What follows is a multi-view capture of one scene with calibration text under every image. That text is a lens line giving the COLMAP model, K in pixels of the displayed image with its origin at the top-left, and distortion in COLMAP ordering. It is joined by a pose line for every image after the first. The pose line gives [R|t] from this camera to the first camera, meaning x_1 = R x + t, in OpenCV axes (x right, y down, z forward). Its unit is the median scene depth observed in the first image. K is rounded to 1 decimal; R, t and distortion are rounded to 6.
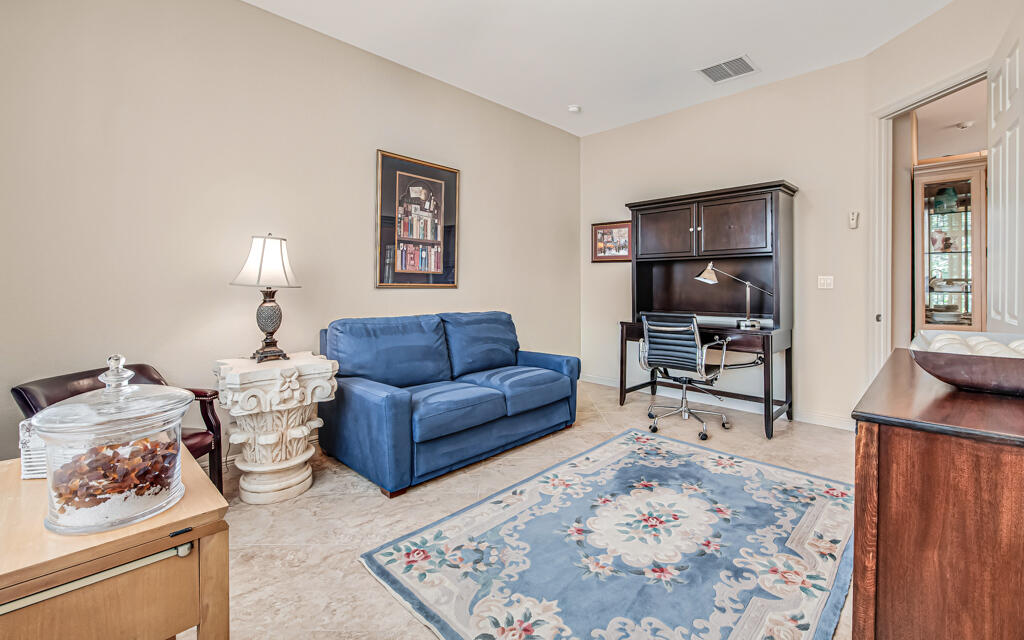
lens RADIAL K [[446.3, 0, 514.3], [0, 446.3, 281.5], [0, 0, 1]] dist [-0.001438, -0.000079]
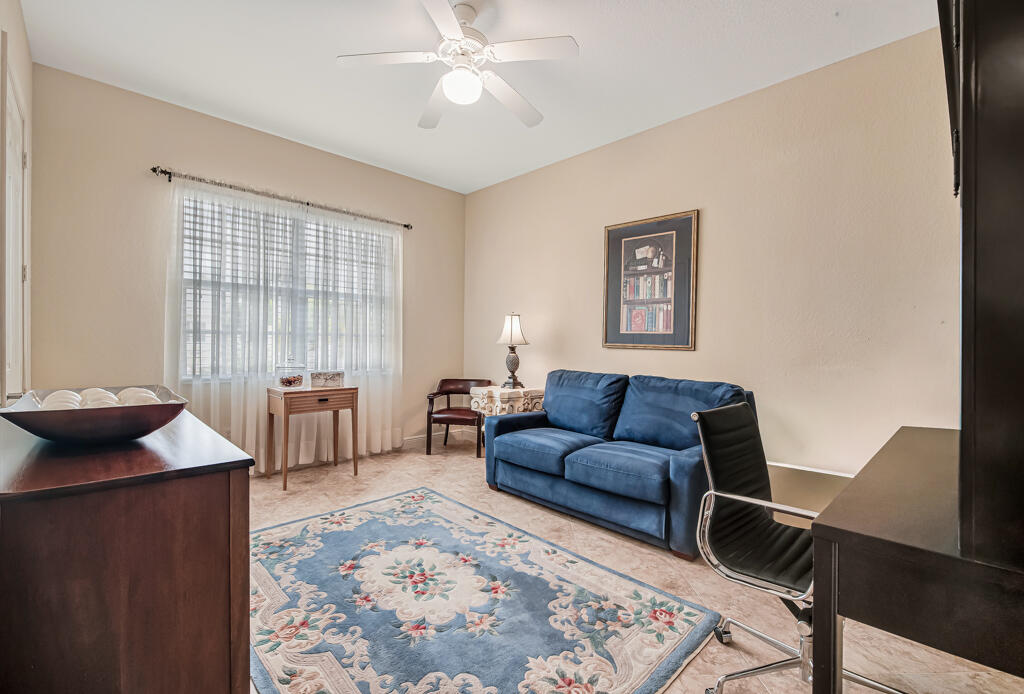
lens RADIAL K [[433.9, 0, 512.0], [0, 433.9, 347.0], [0, 0, 1]] dist [-0.014382, -0.000034]
pose [[-0.025114, 0.008178, -0.999651, 1.076860], [-0.013258, 0.999876, 0.008513, 0.009241], [0.999597, 0.013468, -0.025003, 1.043463]]
